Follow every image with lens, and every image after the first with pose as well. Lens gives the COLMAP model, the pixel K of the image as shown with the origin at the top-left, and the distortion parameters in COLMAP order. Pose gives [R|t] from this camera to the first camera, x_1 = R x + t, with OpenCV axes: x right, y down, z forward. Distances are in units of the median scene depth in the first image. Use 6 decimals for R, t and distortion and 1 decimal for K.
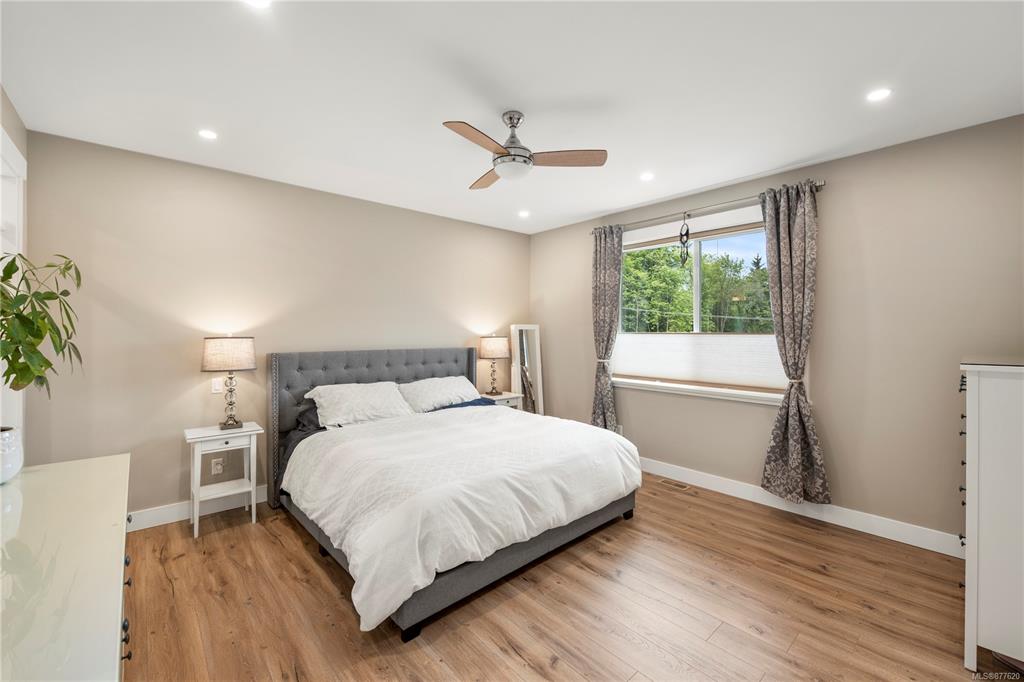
lens RADIAL K [[424.1, 0, 513.0], [0, 424.1, 335.9], [0, 0, 1]] dist [-0.000332, -0.000026]
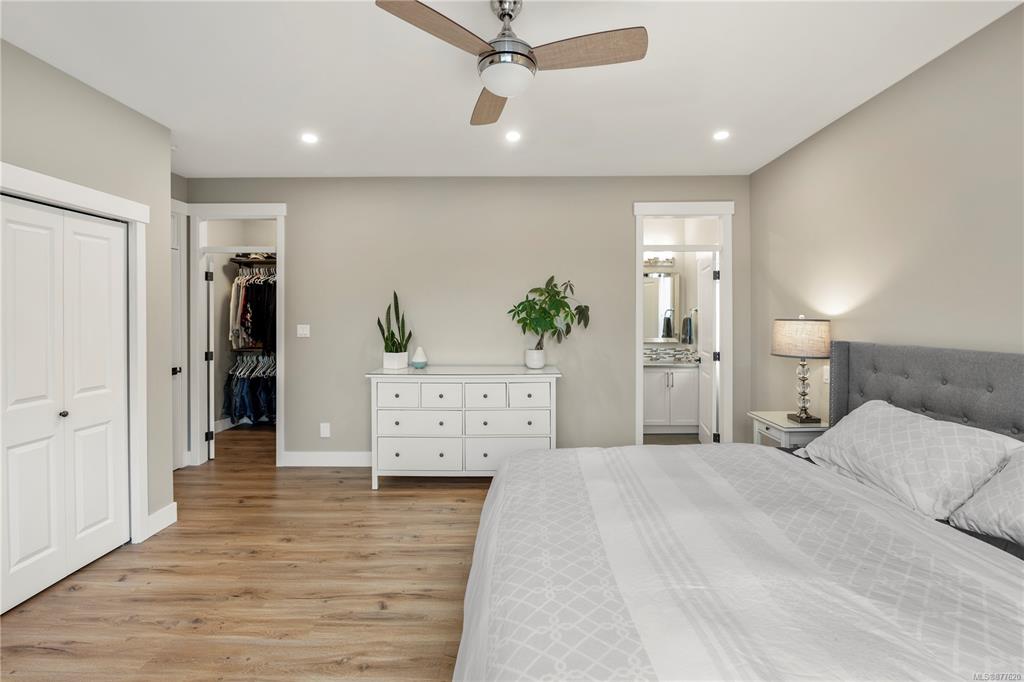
lens RADIAL K [[424.1, 0, 519.6], [0, 424.1, 317.9], [0, 0, 1]] dist [-0.000332, -0.000026]
pose [[-0.667415, 0.004679, -0.744671, 0.620105], [-0.004258, 0.999940, 0.010100, -0.011206], [0.744674, 0.009911, -0.667355, 1.809637]]
